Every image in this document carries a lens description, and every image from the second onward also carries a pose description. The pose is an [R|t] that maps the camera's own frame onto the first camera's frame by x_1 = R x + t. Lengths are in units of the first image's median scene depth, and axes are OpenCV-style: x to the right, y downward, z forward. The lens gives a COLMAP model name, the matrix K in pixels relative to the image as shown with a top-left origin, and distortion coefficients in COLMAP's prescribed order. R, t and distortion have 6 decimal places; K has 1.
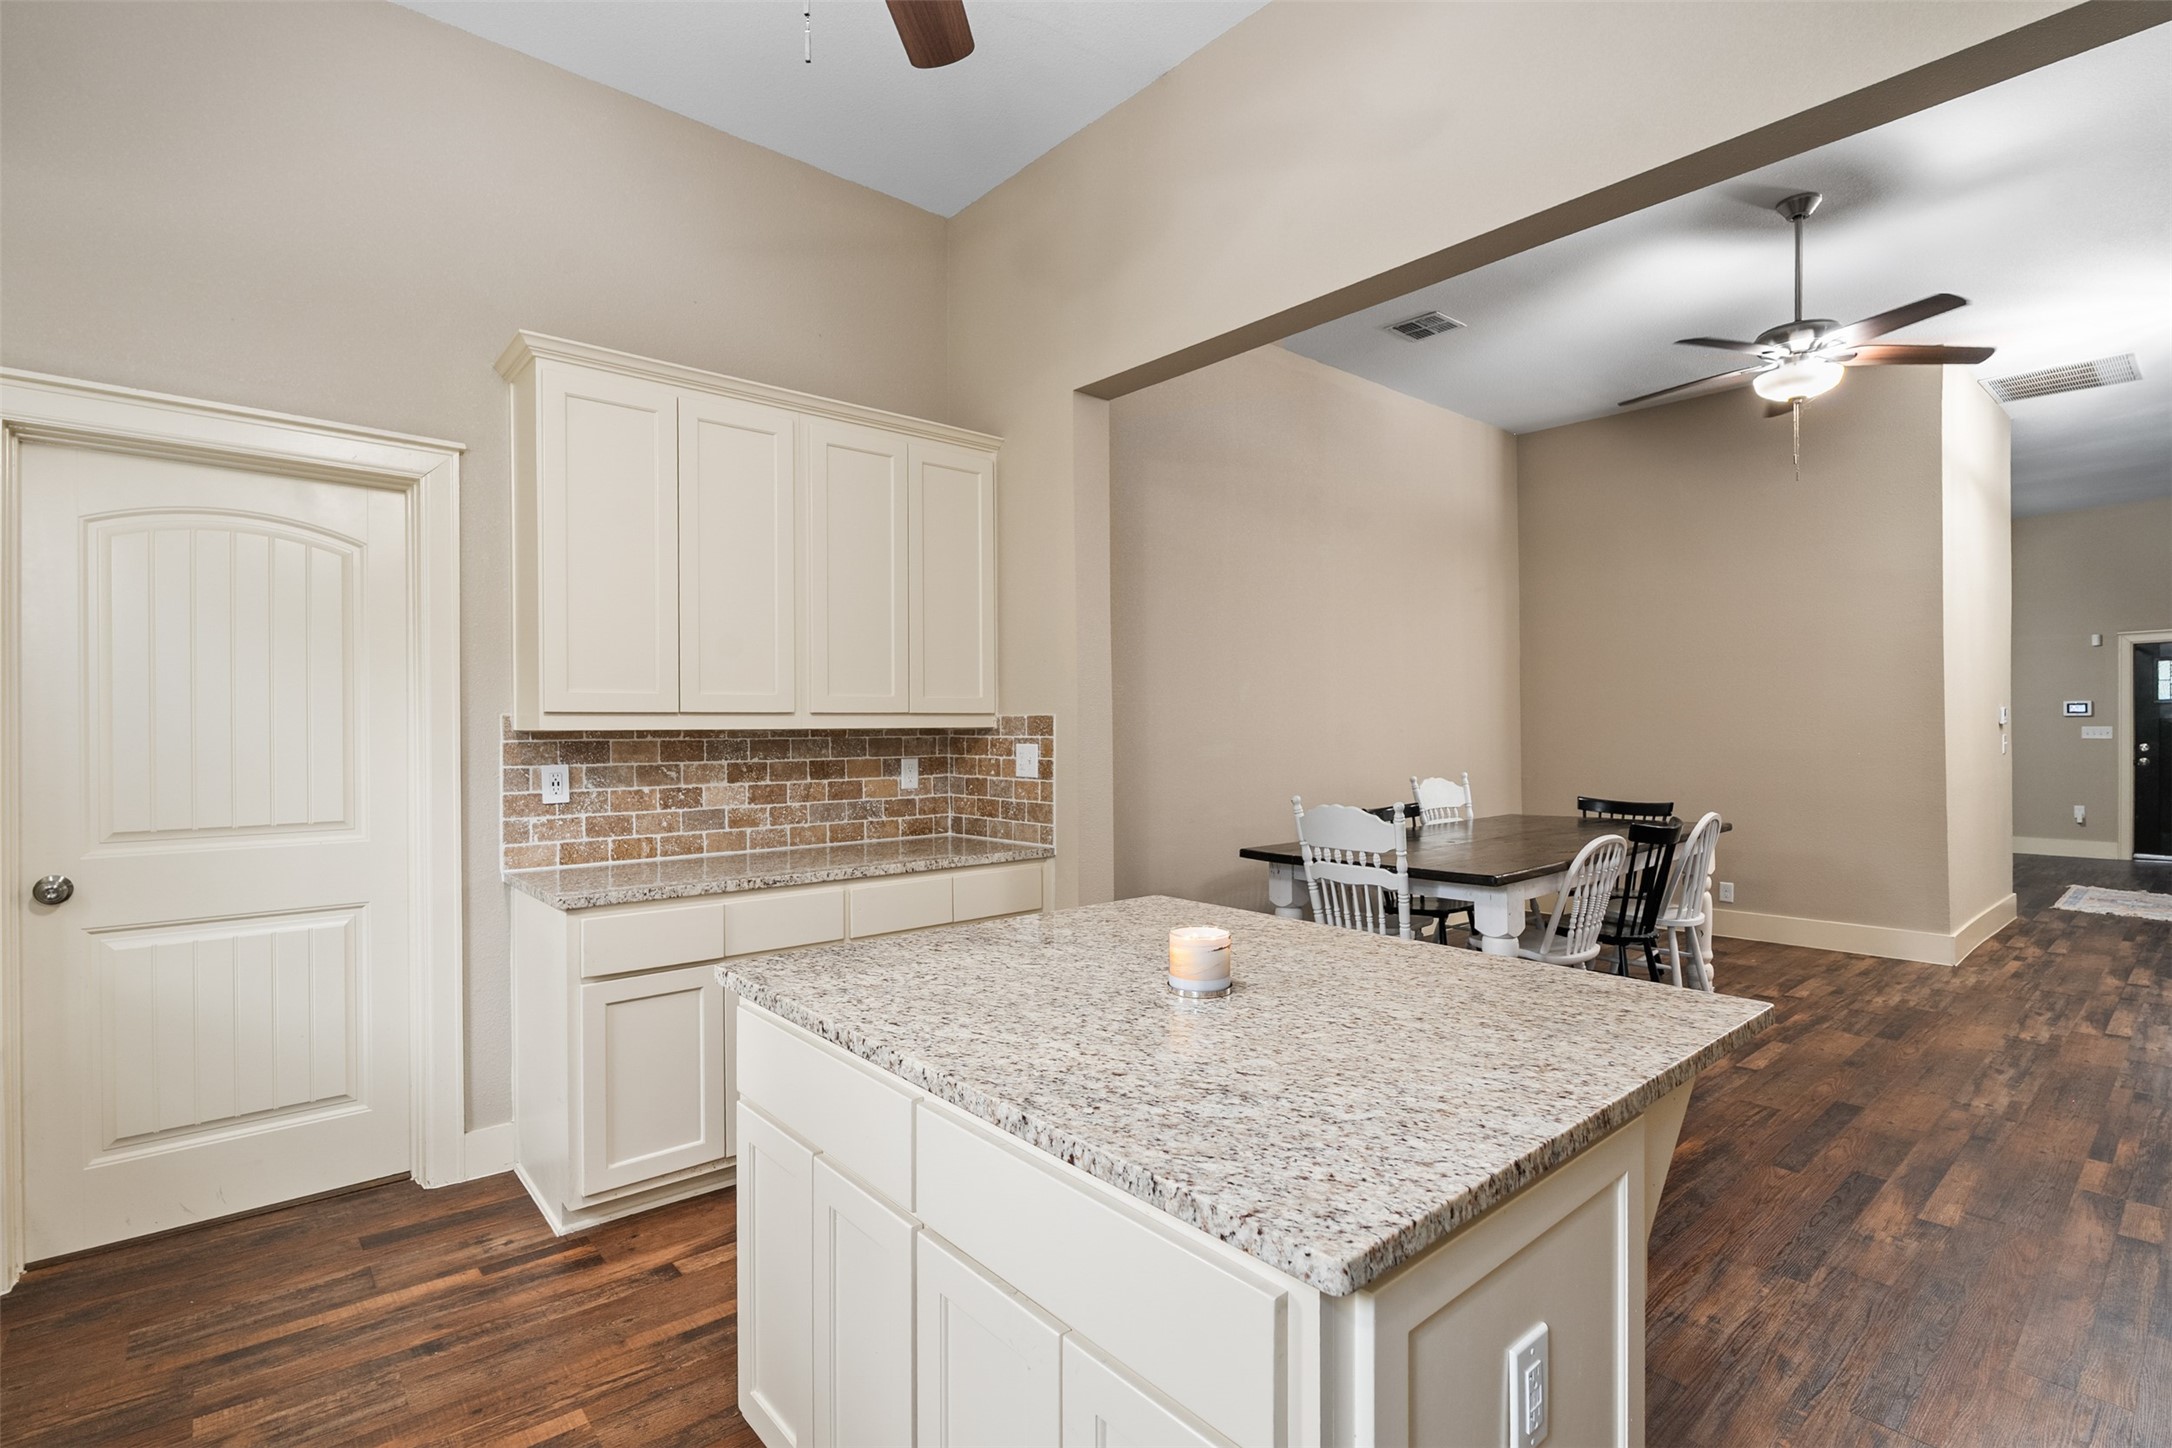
lens RADIAL K [[1009.0, 0, 1081.3], [0, 1009.0, 738.7], [0, 0, 1]] dist [-0.009665, 0.000624]
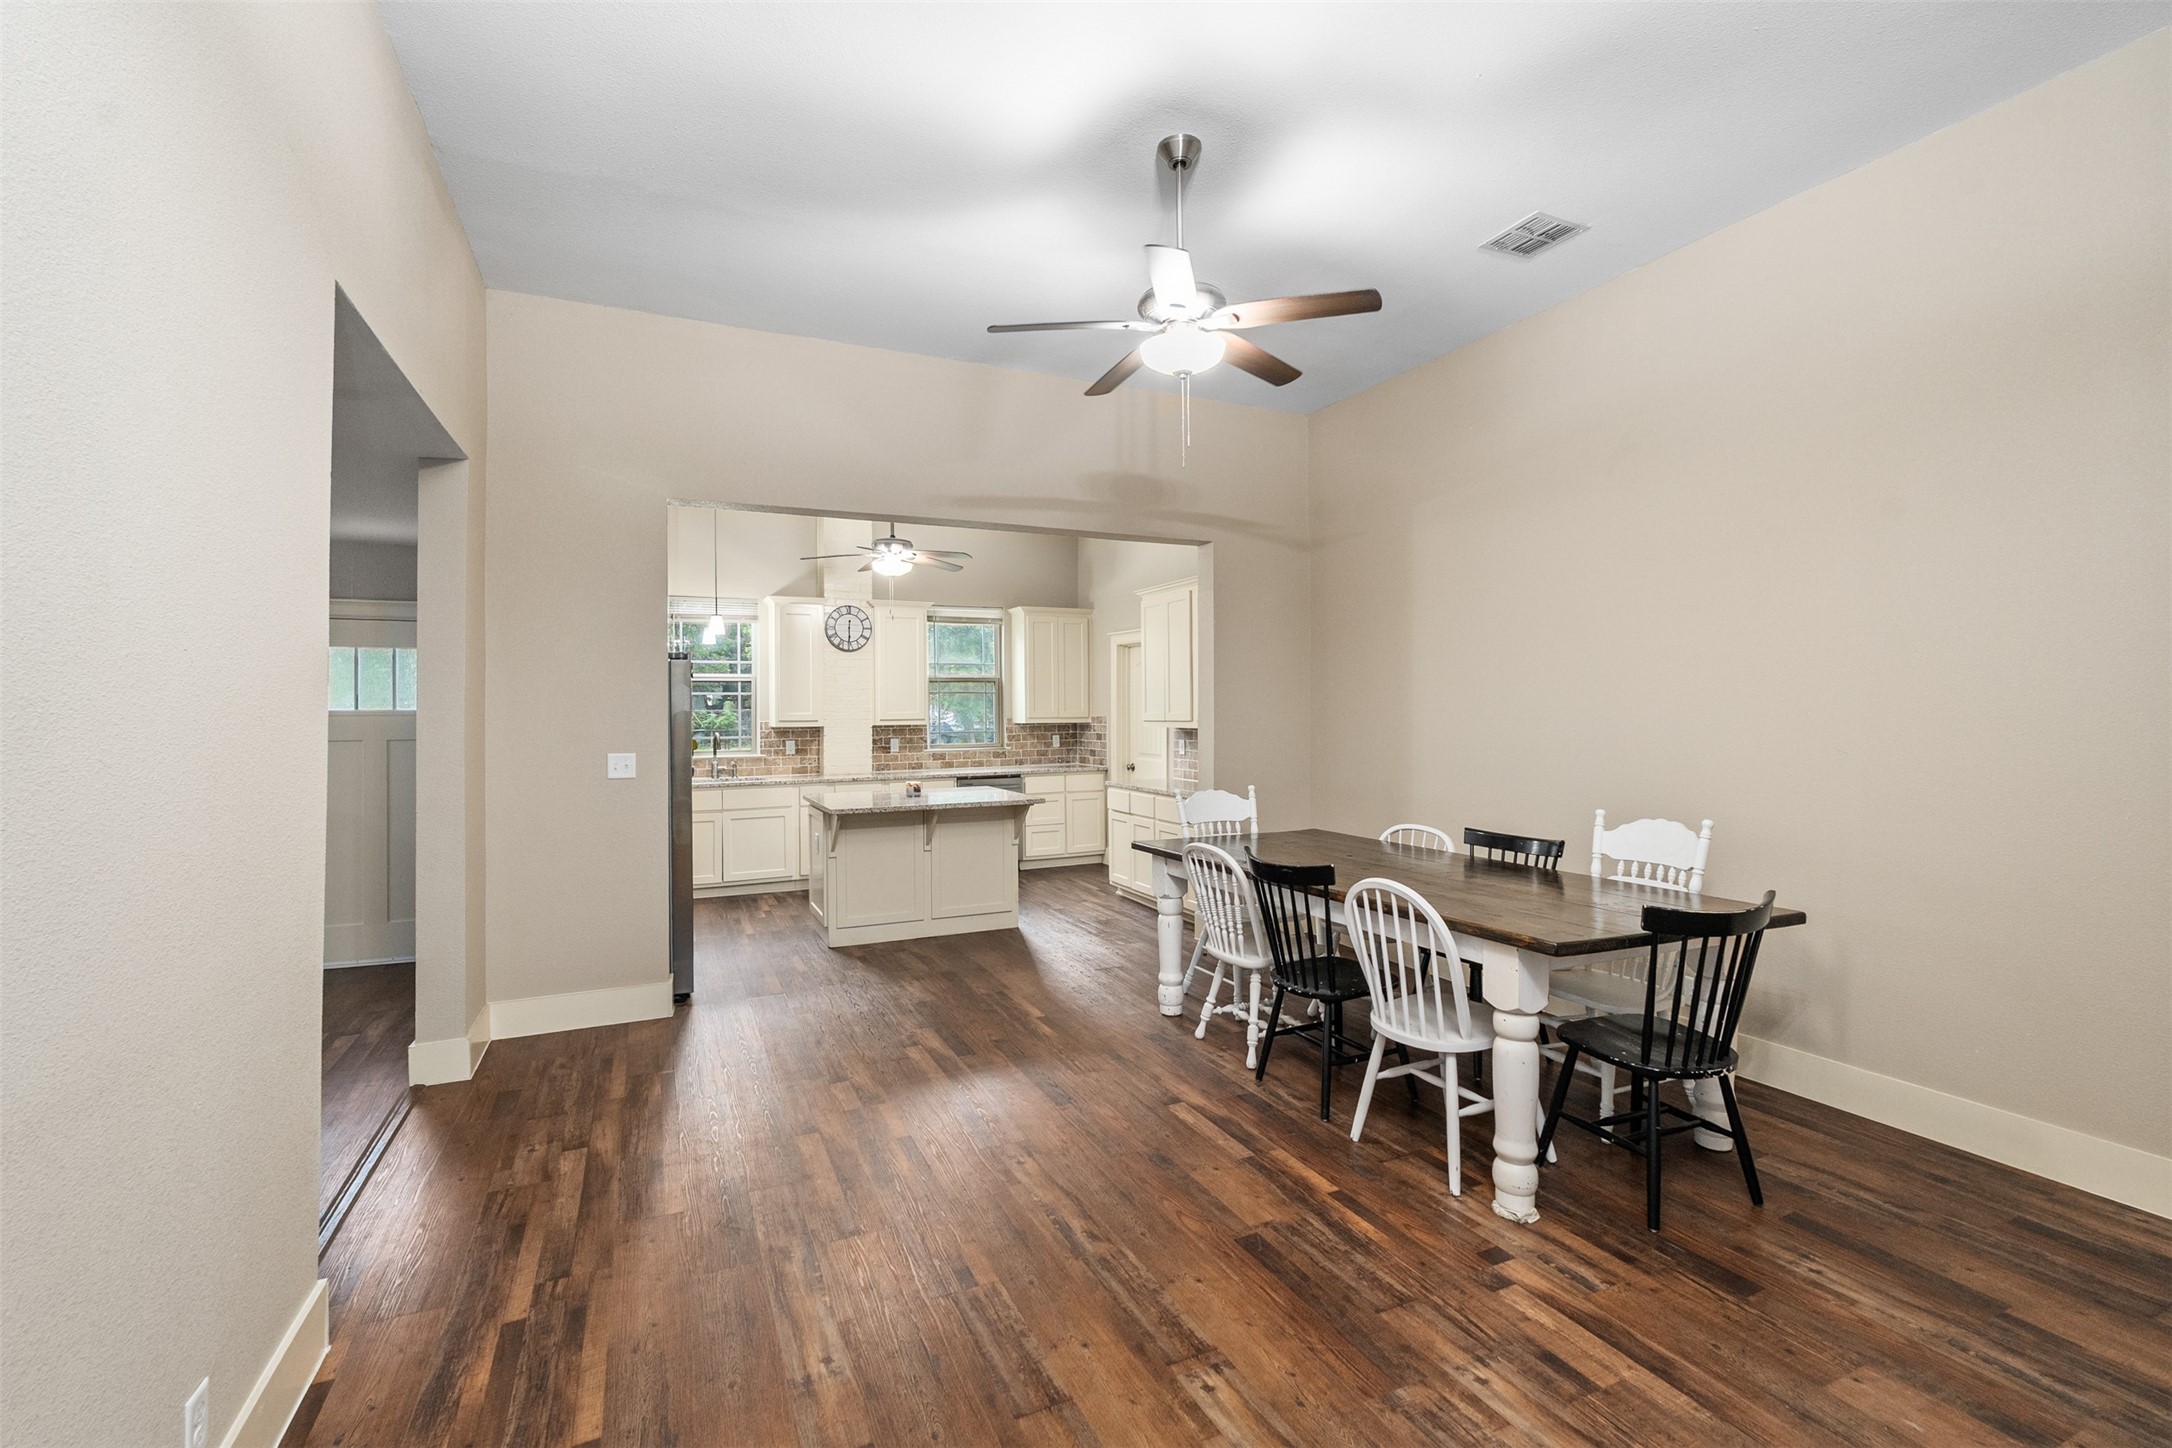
lens RADIAL K [[956.0, 0, 1080.2], [0, 956.0, 715.0], [0, 0, 1]] dist [-0.001615, -0.000141]
pose [[-0.280284, 0.011363, -0.959850, 1.582725], [-0.002712, 0.999917, 0.012629, -0.056431], [0.959913, 0.006143, -0.280229, 1.182357]]
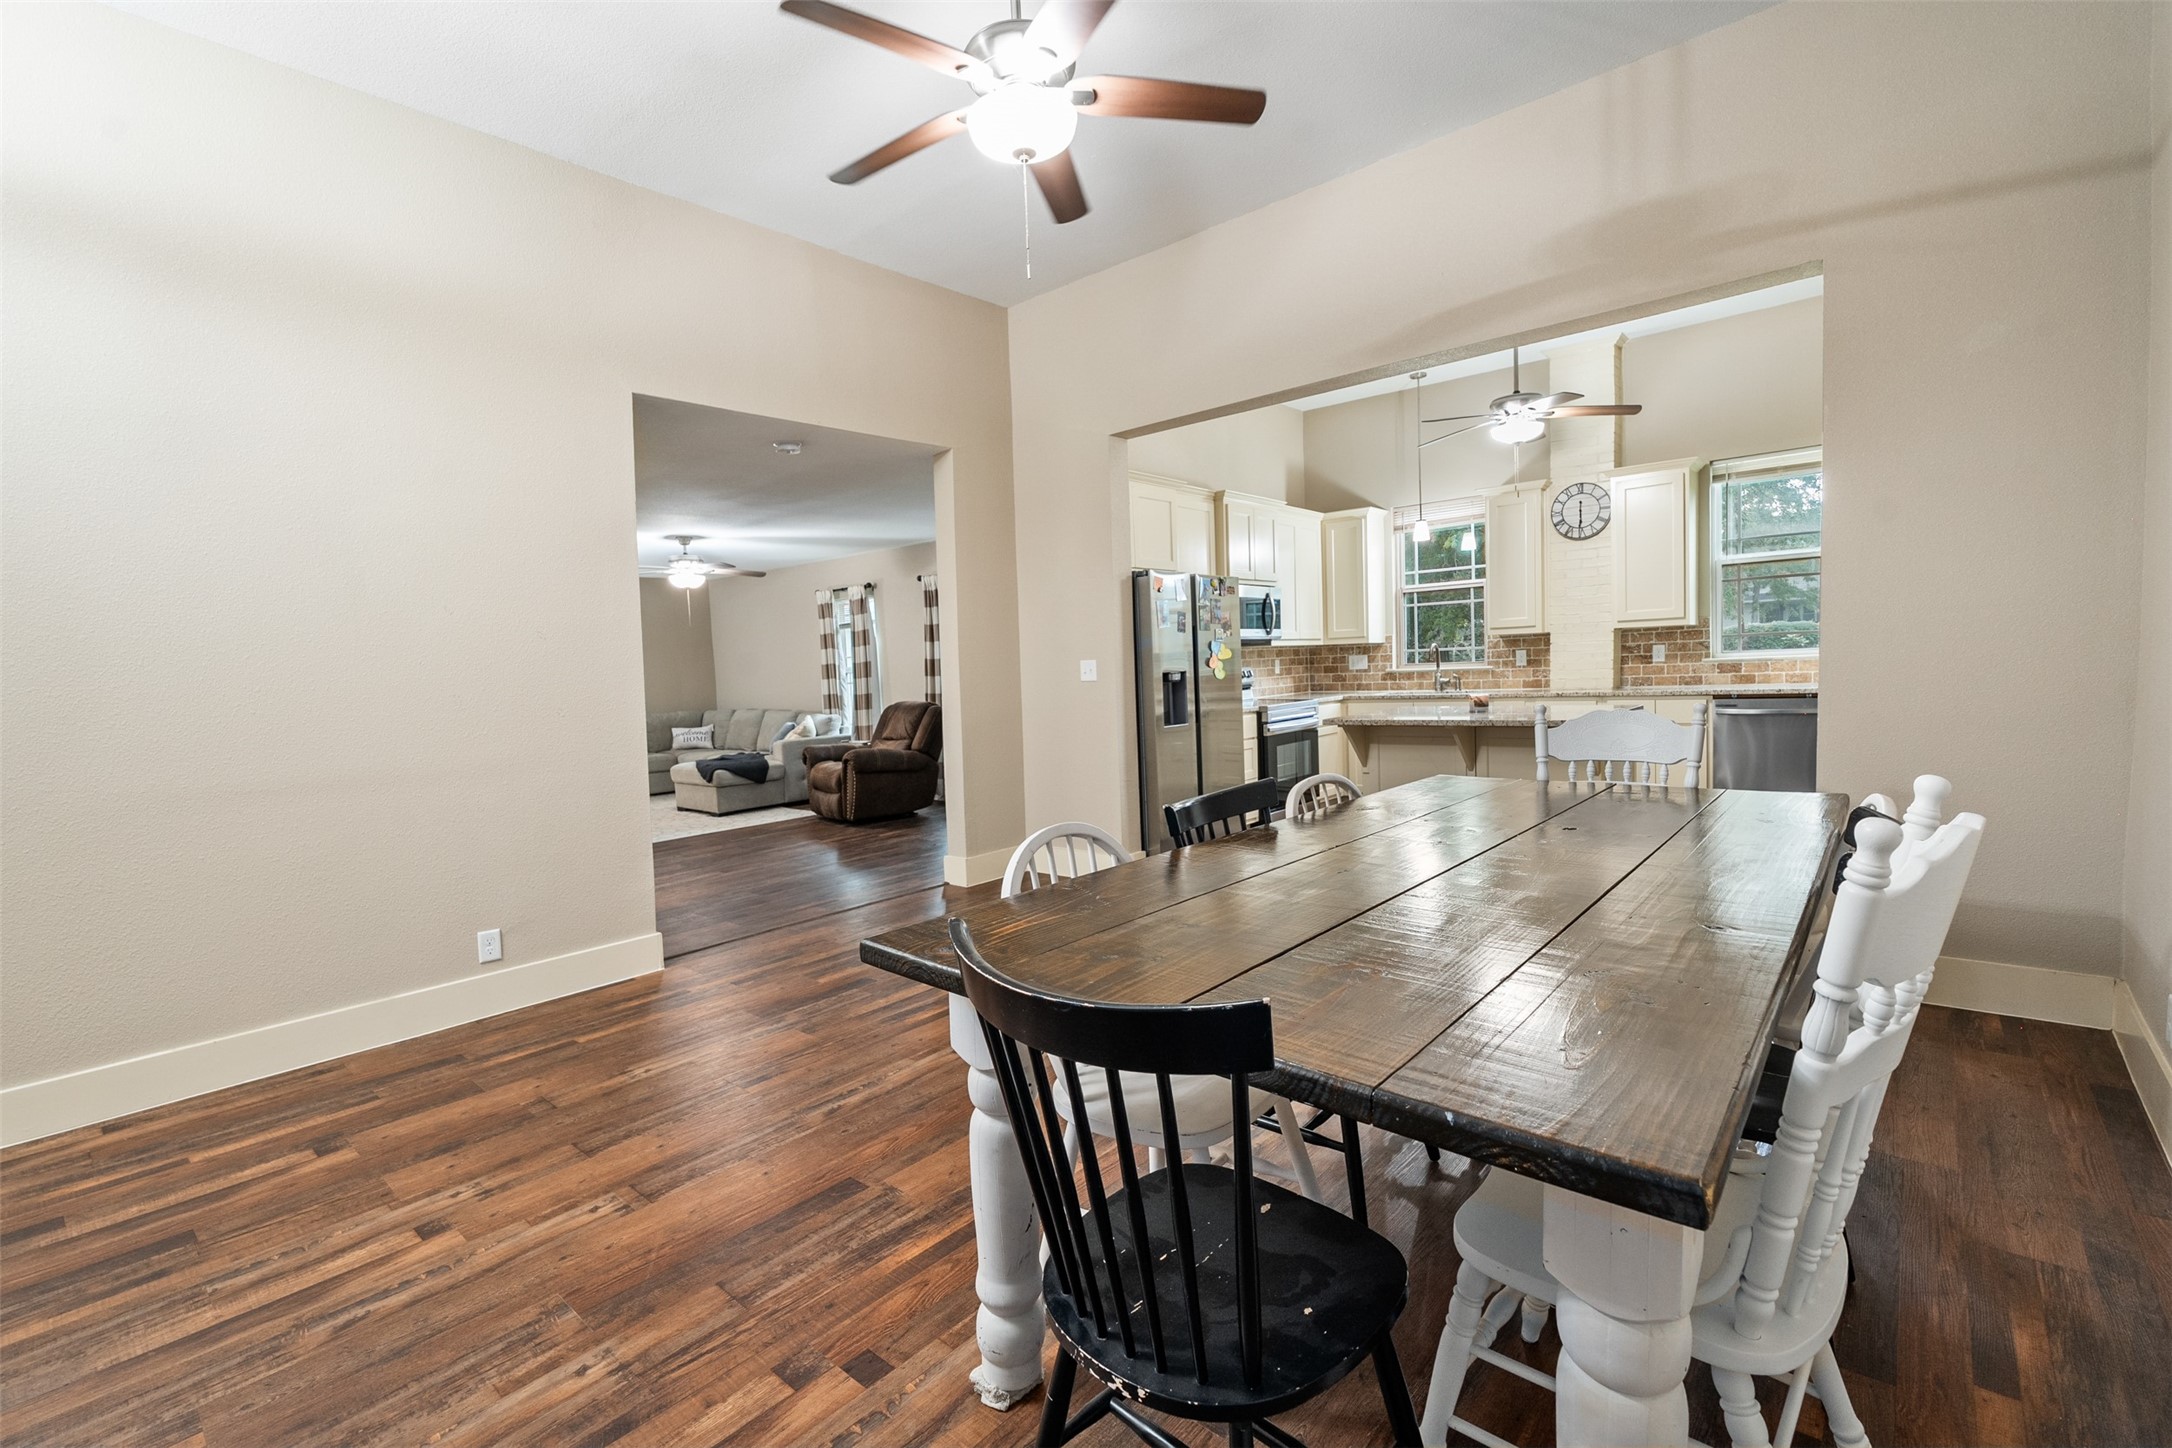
lens RADIAL K [[948.6, 0, 1086.0], [0, 948.6, 724.0], [0, 0, 1]] dist [-0.002062, 0.000394]
pose [[-0.989247, 0.055531, -0.135304, 0.807684], [0.045610, 0.996113, 0.075354, -0.004389], [0.138962, 0.068373, -0.987935, 1.712872]]
